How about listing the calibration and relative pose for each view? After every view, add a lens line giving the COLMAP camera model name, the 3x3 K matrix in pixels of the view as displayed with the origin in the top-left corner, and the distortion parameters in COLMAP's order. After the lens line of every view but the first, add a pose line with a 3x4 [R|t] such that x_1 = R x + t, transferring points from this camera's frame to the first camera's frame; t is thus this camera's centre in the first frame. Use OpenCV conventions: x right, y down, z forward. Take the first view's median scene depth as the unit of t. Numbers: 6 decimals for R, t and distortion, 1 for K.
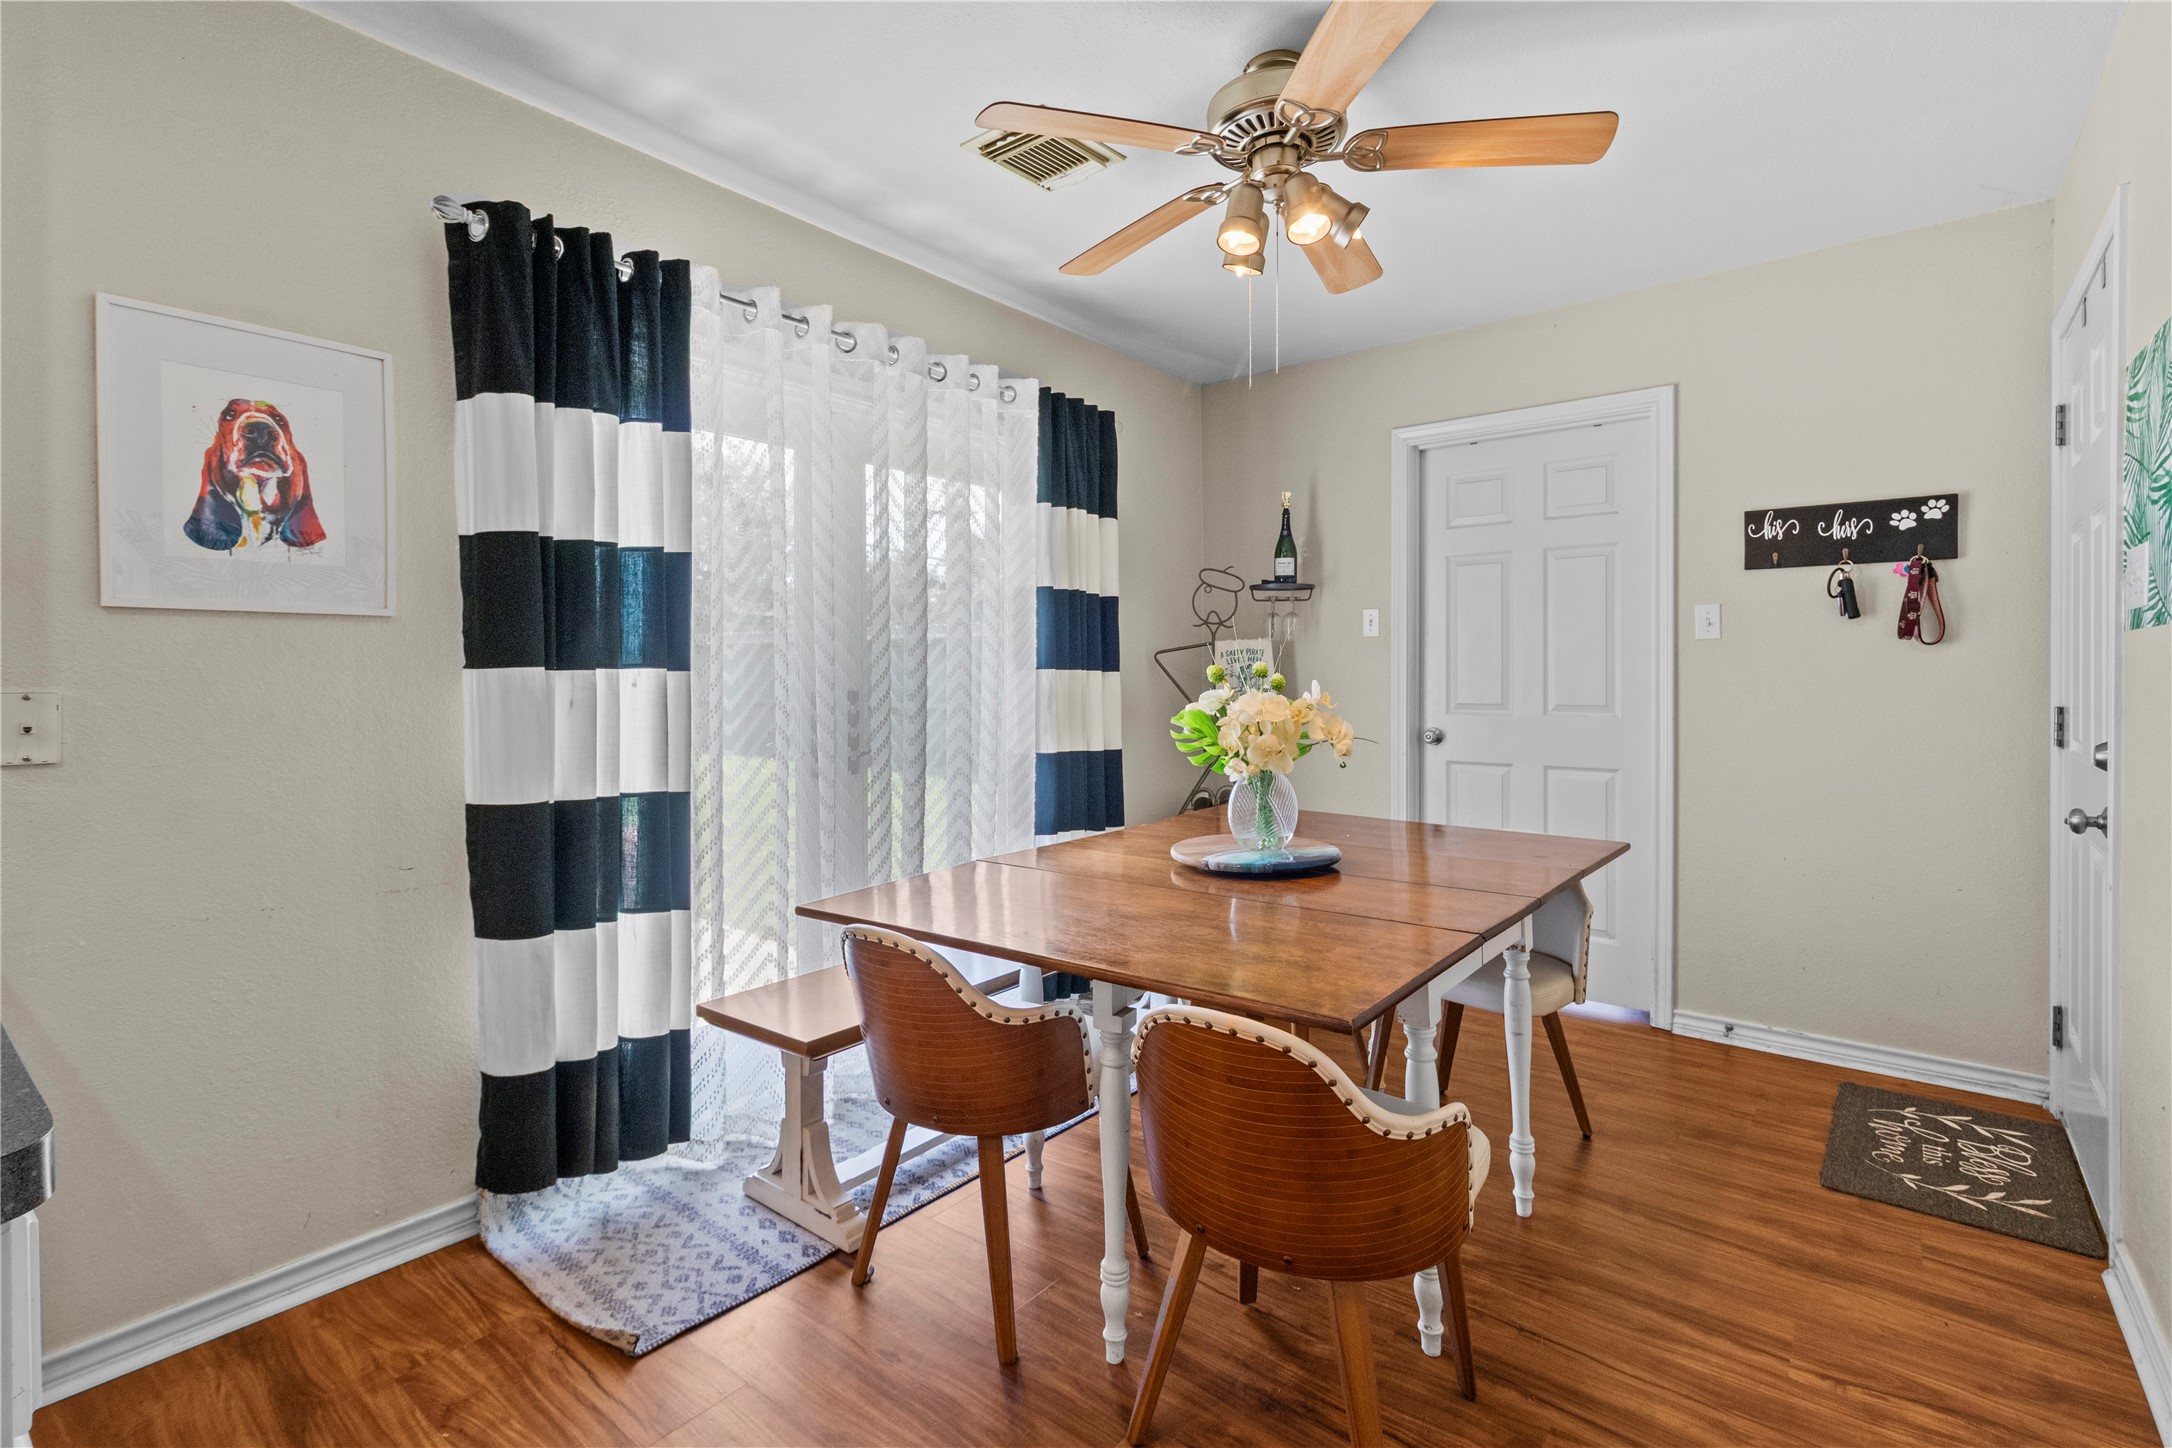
lens RADIAL K [[997.7, 0, 1088.9], [0, 997.7, 690.9], [0, 0, 1]] dist [0.001438, -0.000057]
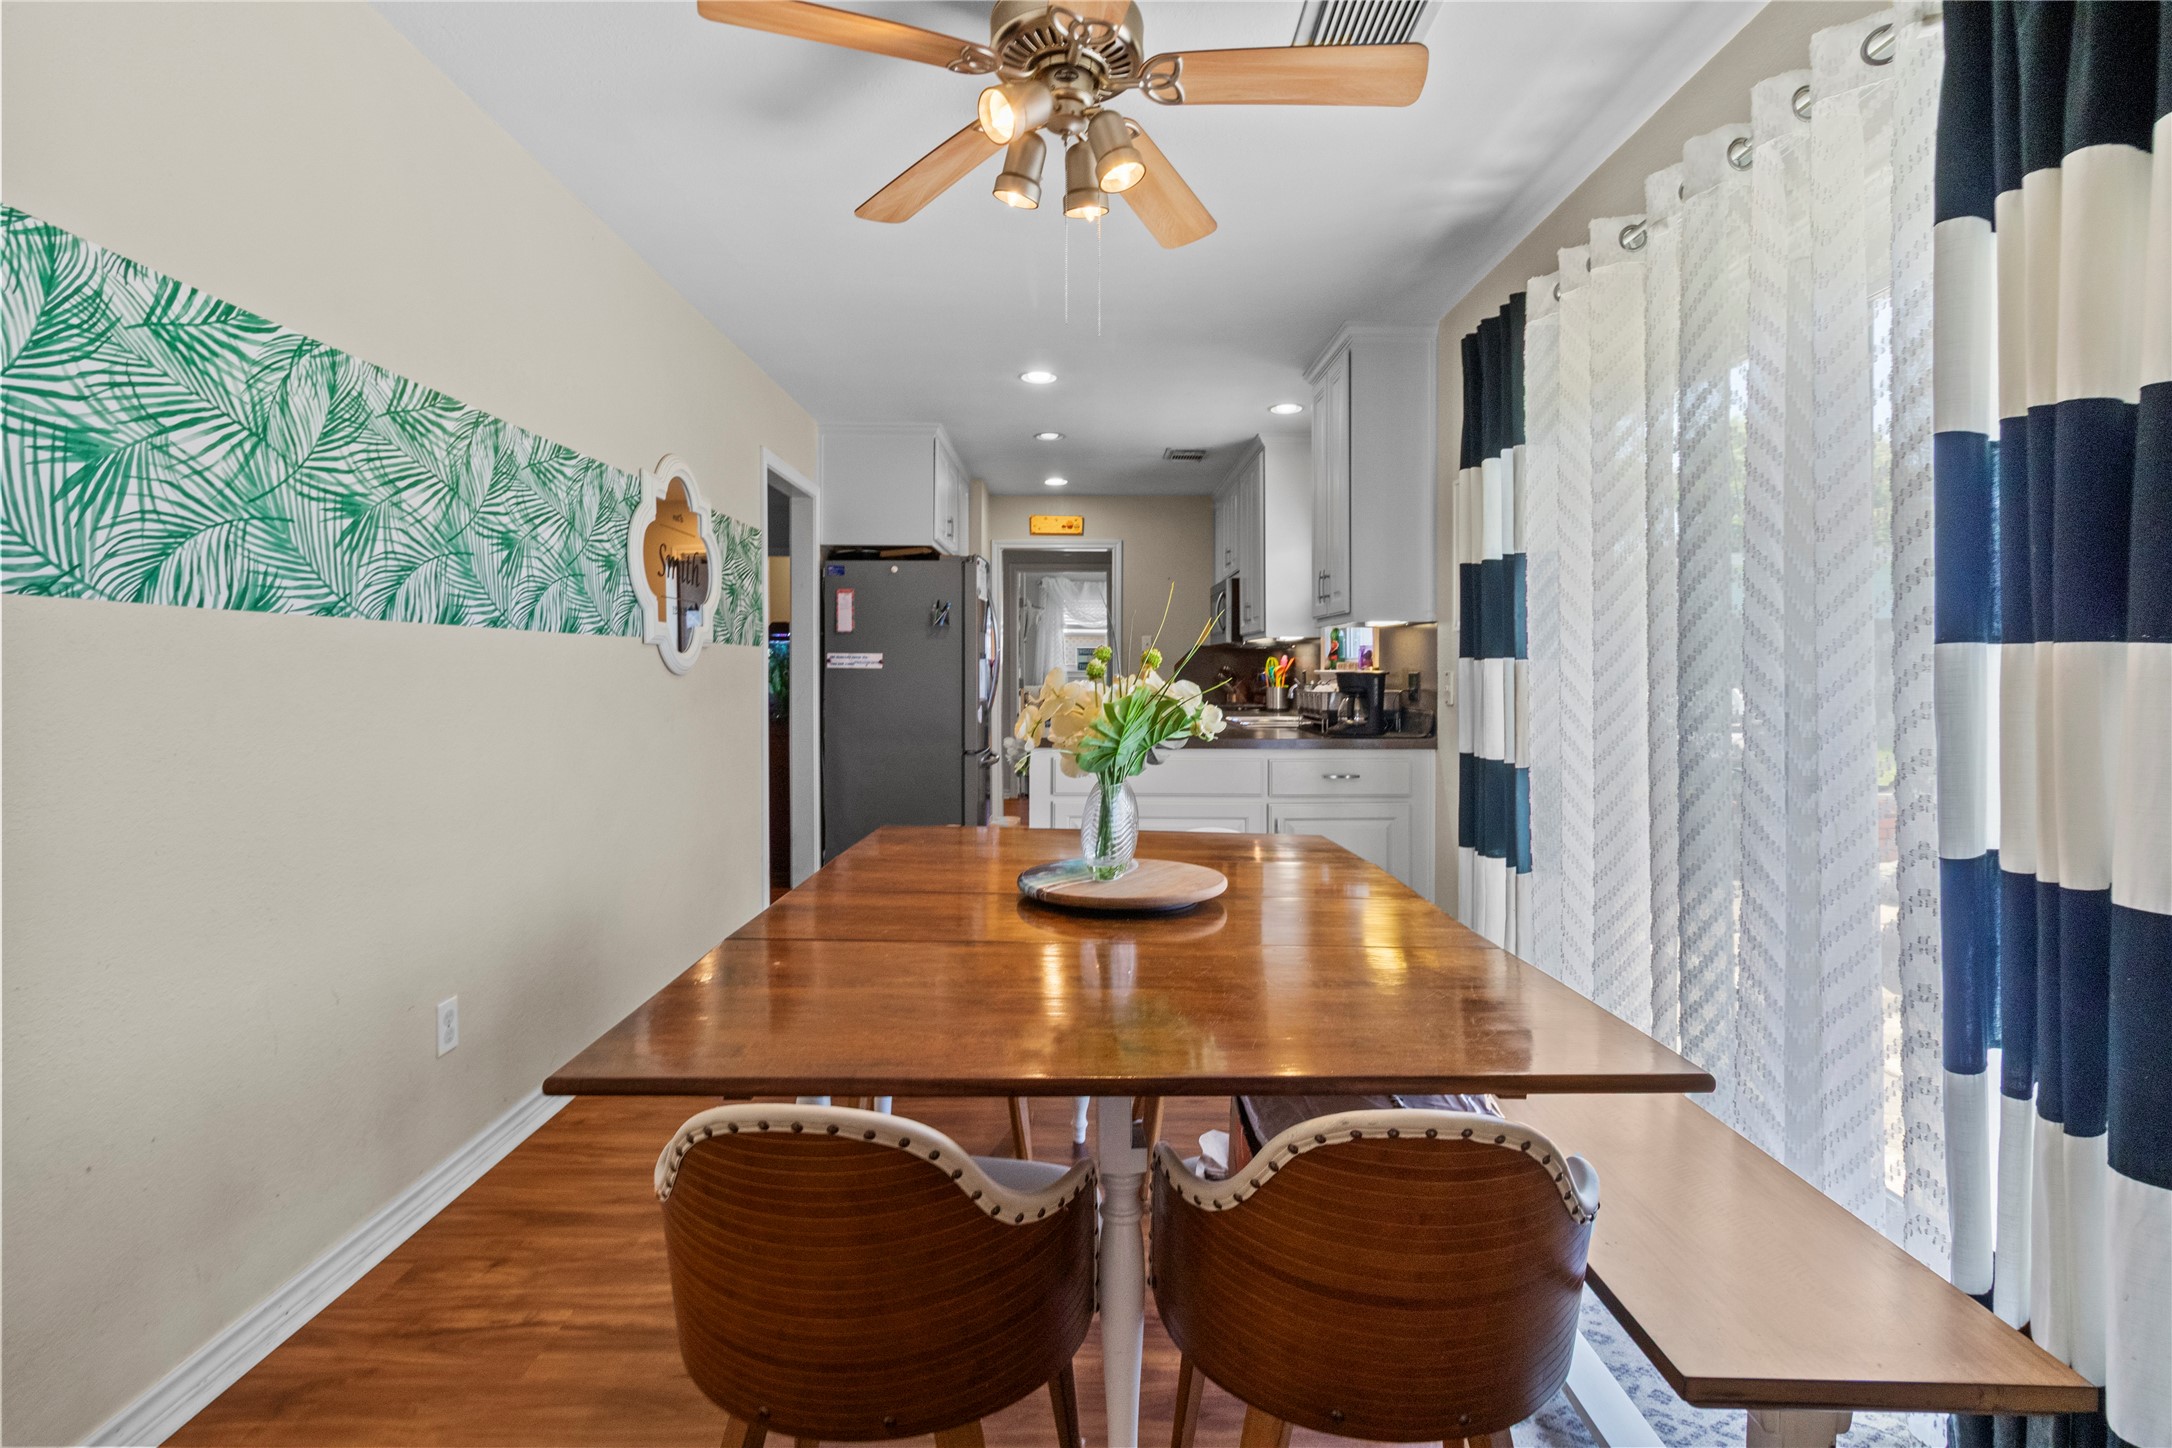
lens RADIAL K [[997.7, 0, 1083.2], [0, 997.7, 660.7], [0, 0, 1]] dist [0.001438, -0.000057]
pose [[-0.777927, 0.000126, -0.628355, 0.894948], [-0.002494, 0.999991, 0.003289, -0.028107], [0.628350, 0.004125, -0.777920, 2.063235]]
